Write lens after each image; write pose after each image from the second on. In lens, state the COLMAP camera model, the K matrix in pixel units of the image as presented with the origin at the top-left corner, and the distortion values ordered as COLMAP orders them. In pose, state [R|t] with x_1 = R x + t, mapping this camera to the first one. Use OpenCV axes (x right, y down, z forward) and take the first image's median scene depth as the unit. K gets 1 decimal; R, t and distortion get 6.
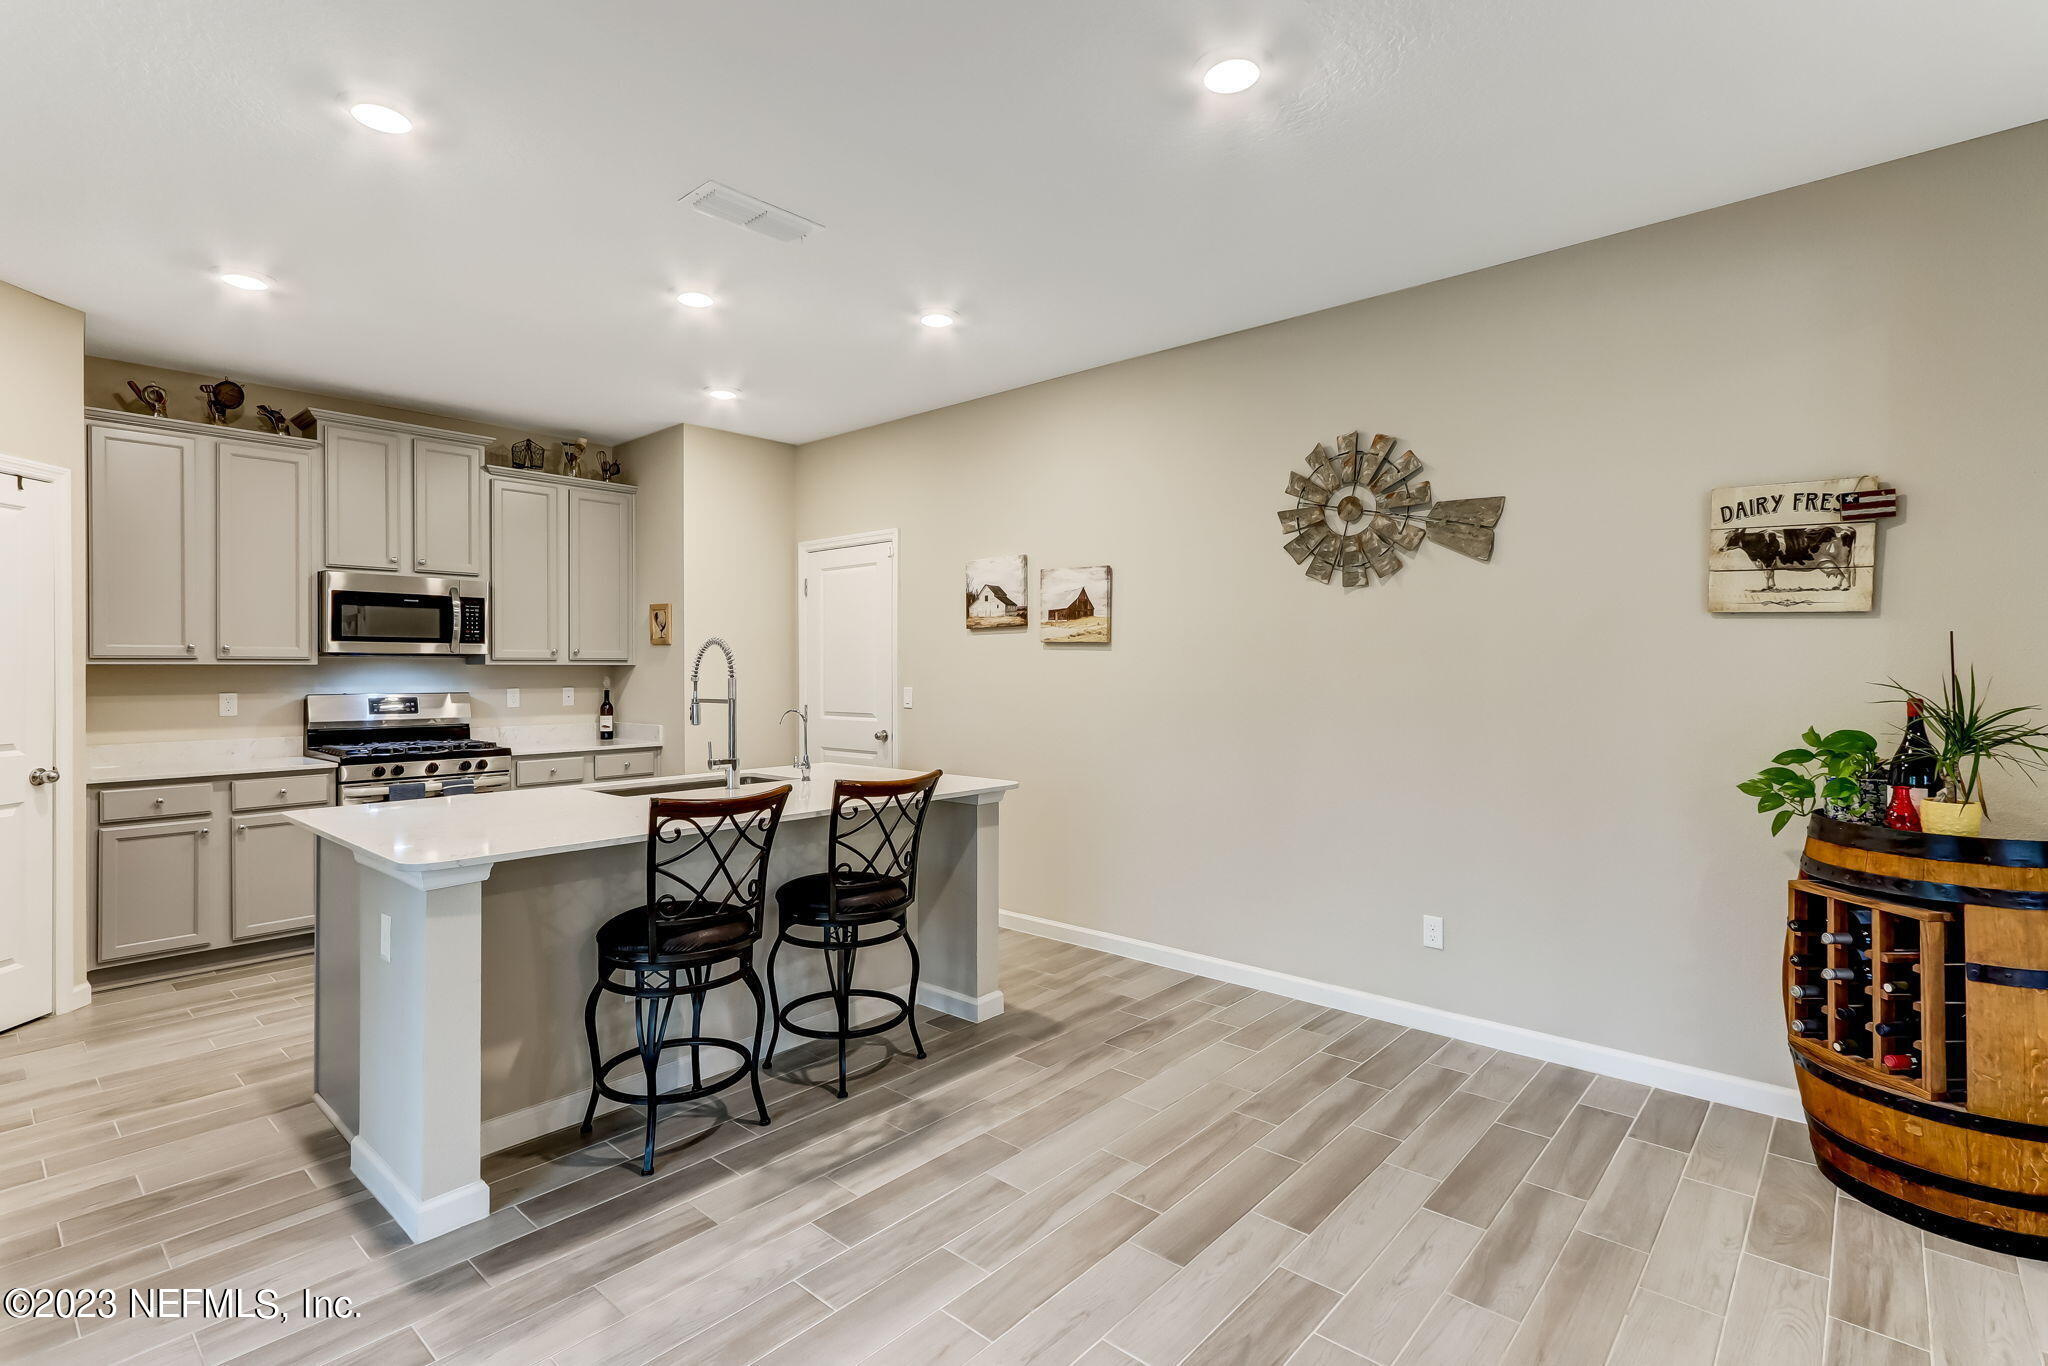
lens RADIAL K [[967.4, 0, 1025.8], [0, 967.4, 665.0], [0, 0, 1]] dist [0.002892, 0.001663]
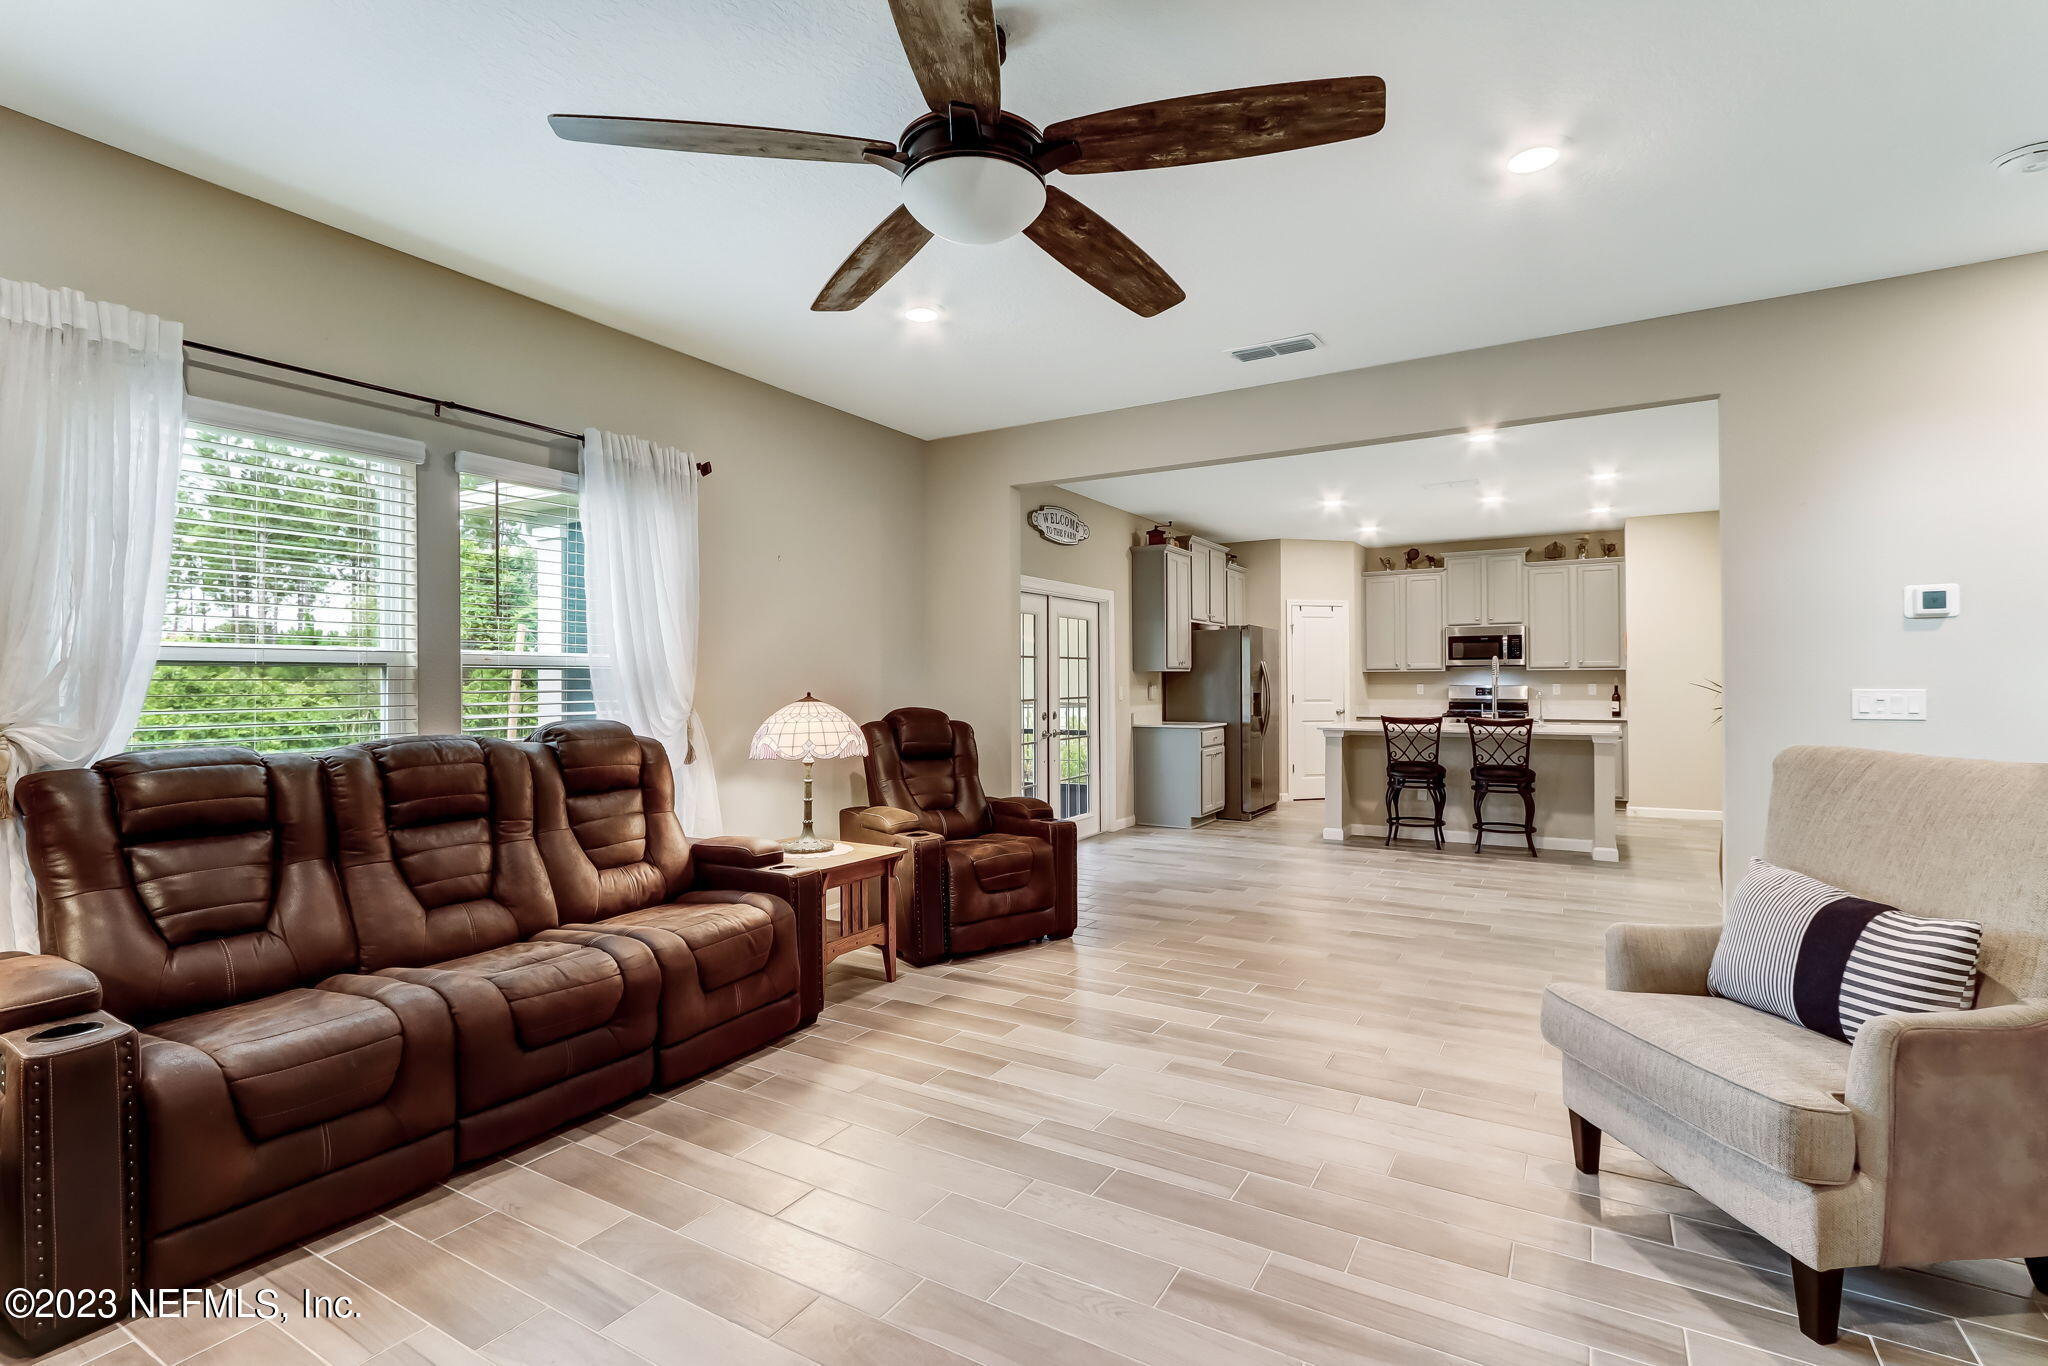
lens RADIAL K [[967.4, 0, 1025.8], [0, 967.4, 665.0], [0, 0, 1]] dist [0.002892, 0.001663]
pose [[0.190041, -0.016340, -0.981640, 1.382395], [0.008197, 0.999853, -0.015057, 0.011922], [0.981742, -0.005185, 0.190147, -0.373438]]
